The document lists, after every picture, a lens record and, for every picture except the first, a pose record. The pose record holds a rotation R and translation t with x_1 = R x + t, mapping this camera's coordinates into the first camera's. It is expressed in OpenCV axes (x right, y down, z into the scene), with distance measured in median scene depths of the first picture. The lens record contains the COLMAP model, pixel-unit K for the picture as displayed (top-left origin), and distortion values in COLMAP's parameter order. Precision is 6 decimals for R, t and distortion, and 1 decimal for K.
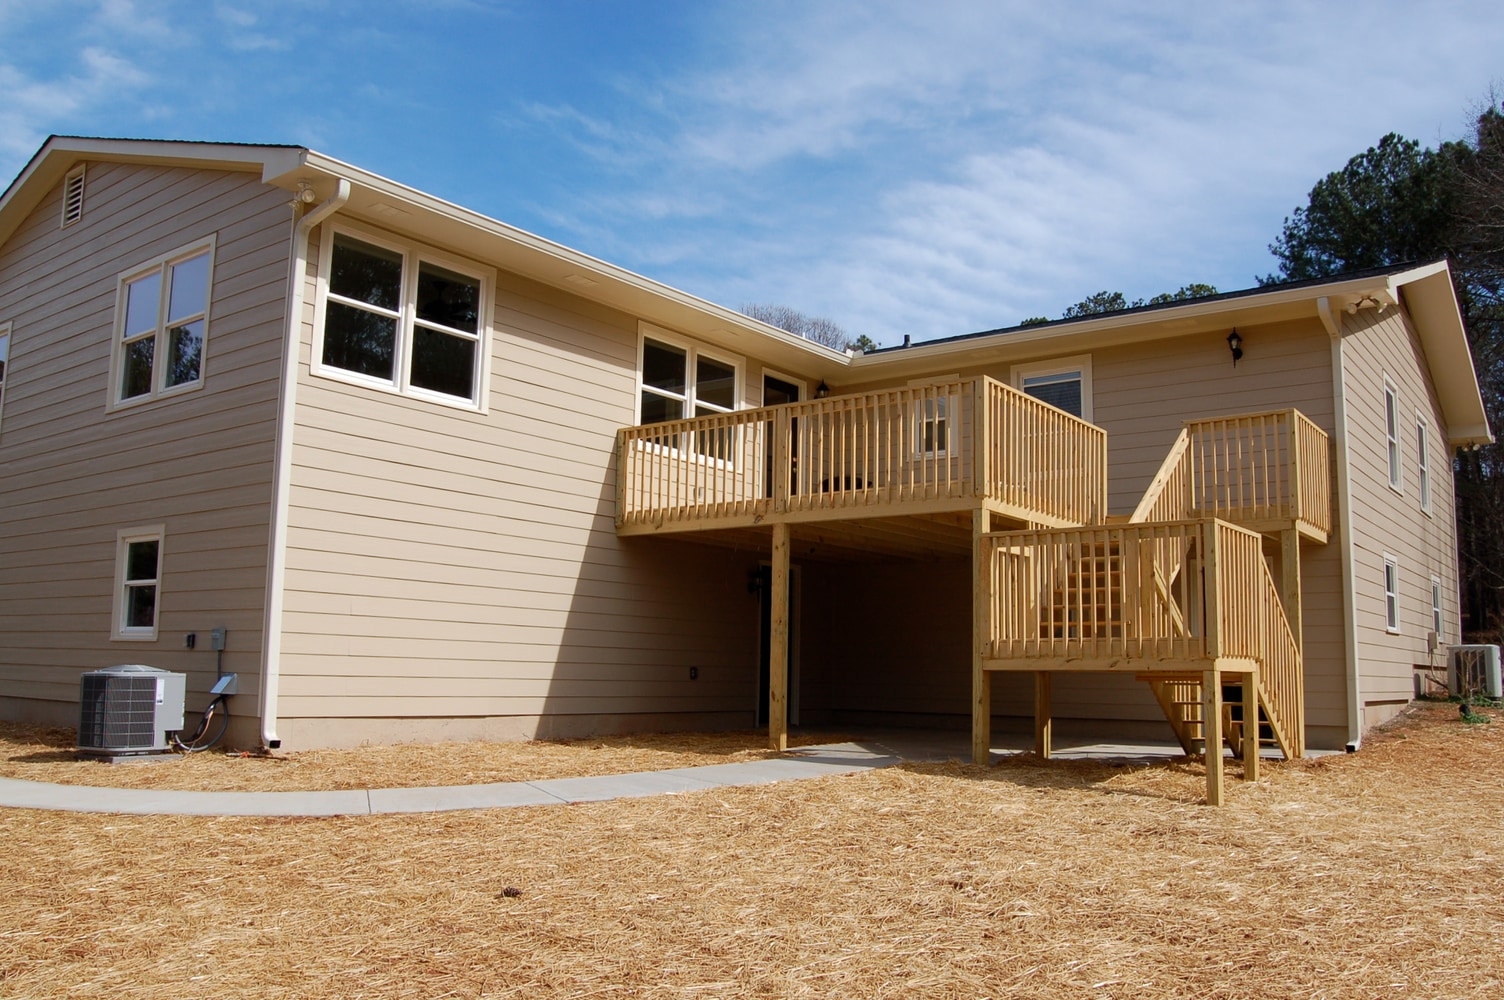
lens RADIAL K [[1193.6, 0, 752.0], [0, 1193.6, 500.0], [0, 0, 1]] dist [-0.078697, 0.004286]
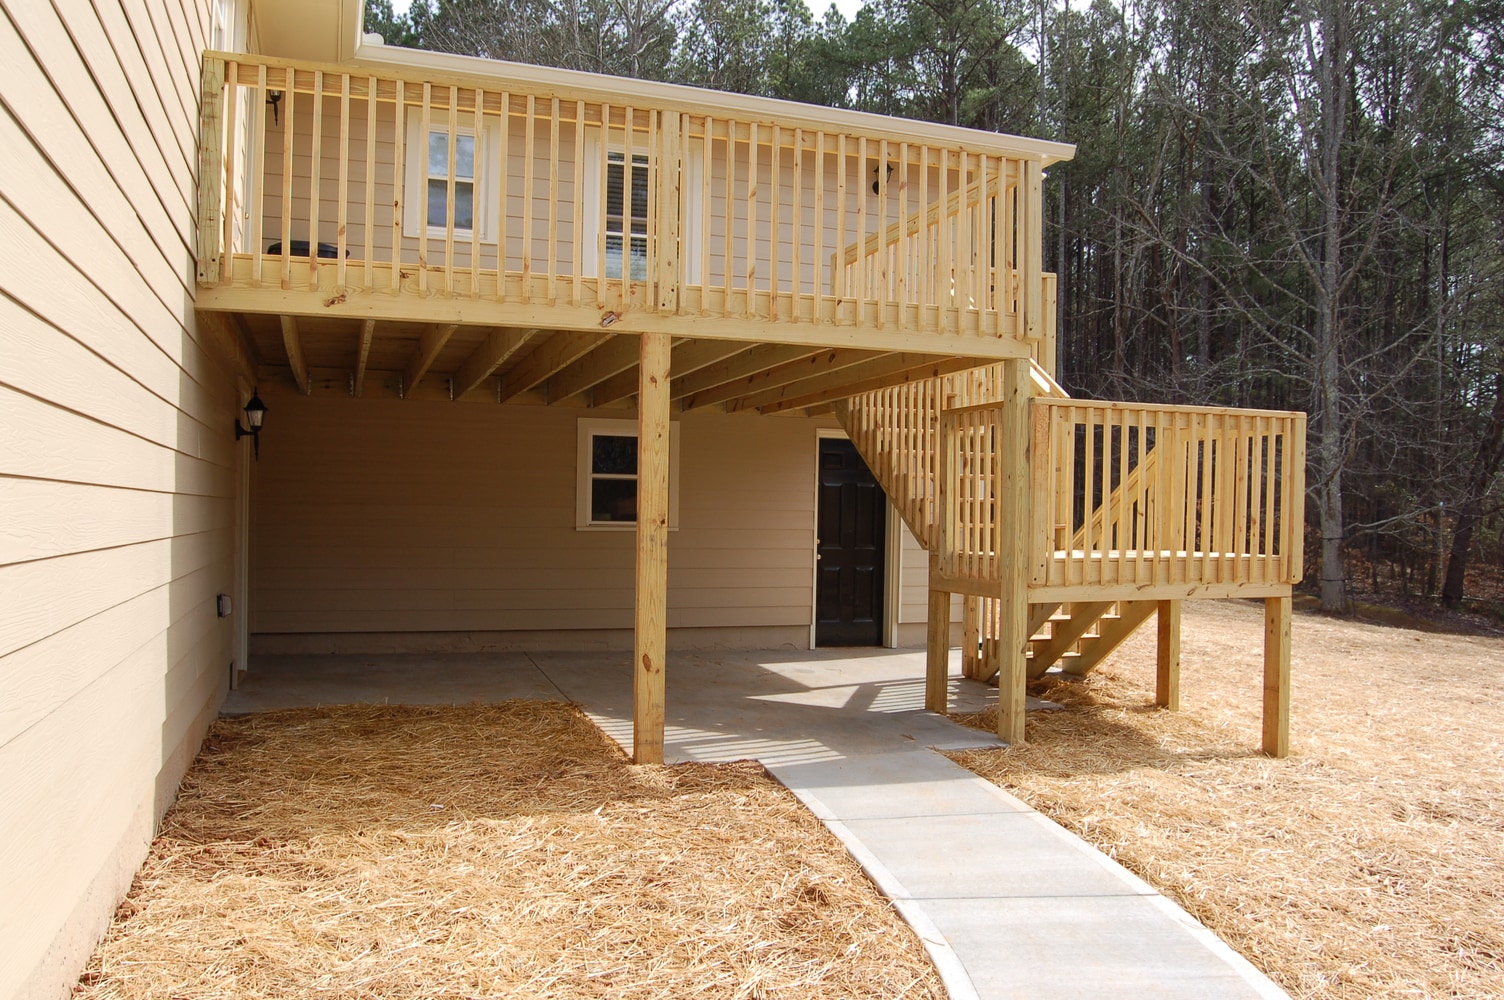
lens RADIAL K [[1193.6, 0, 752.0], [0, 1193.6, 500.0], [0, 0, 1]] dist [-0.078697, 0.004286]
pose [[0.540848, 0.000946, 0.841120, -0.388329], [-0.125220, 0.988946, 0.079405, 0.044542], [-0.831747, -0.148272, 0.534988, 0.669283]]
